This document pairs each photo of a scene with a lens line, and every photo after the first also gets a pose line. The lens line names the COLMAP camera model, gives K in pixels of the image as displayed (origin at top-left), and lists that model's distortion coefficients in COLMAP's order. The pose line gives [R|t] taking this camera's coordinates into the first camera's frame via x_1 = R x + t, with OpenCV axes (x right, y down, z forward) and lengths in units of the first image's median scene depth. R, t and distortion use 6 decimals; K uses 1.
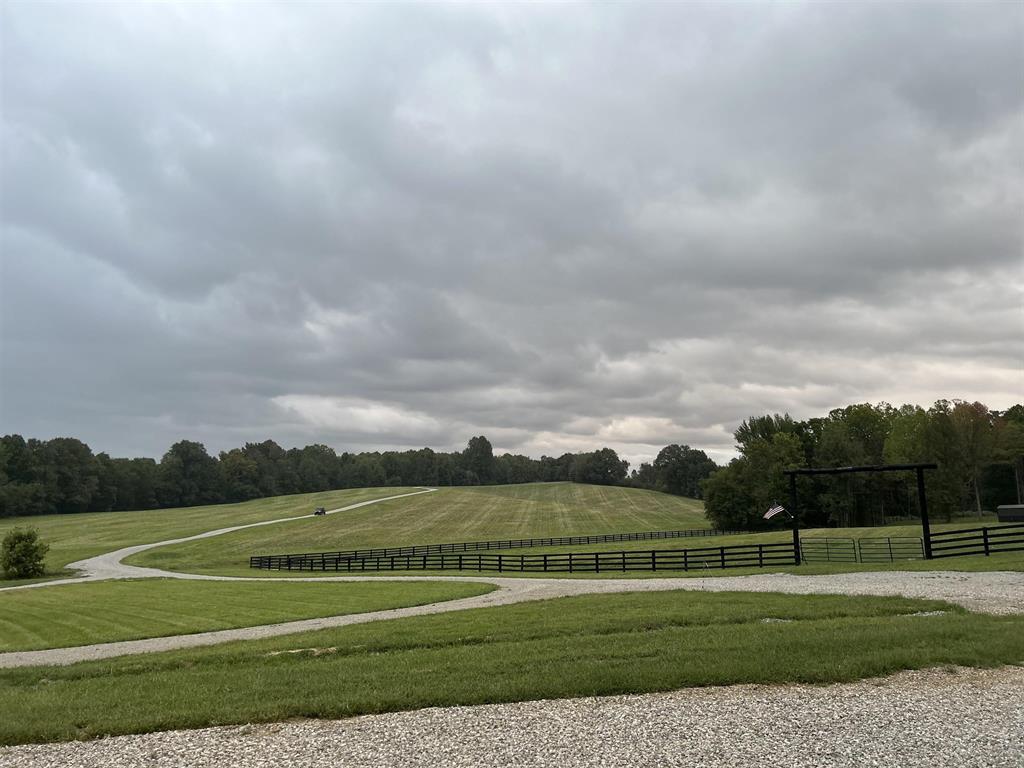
lens RADIAL K [[733.1, 0, 512.0], [0, 733.1, 384.0], [0, 0, 1]] dist [-0.000294, -0.001579]
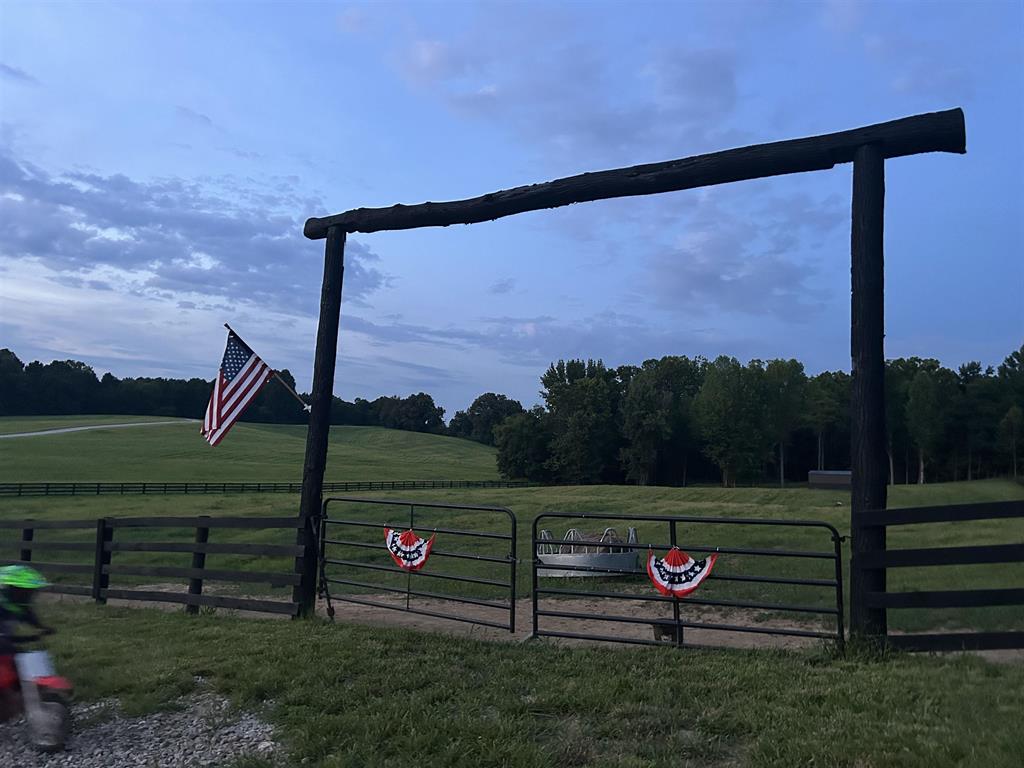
lens RADIAL K [[733.1, 0, 512.0], [0, 733.1, 384.0], [0, 0, 1]] dist [-0.000294, -0.001579]
pose [[0.972031, 0.081080, 0.220414, 0.060800], [-0.095526, 0.993869, 0.055673, 0.023852], [-0.214549, -0.075171, 0.973816, 0.116750]]
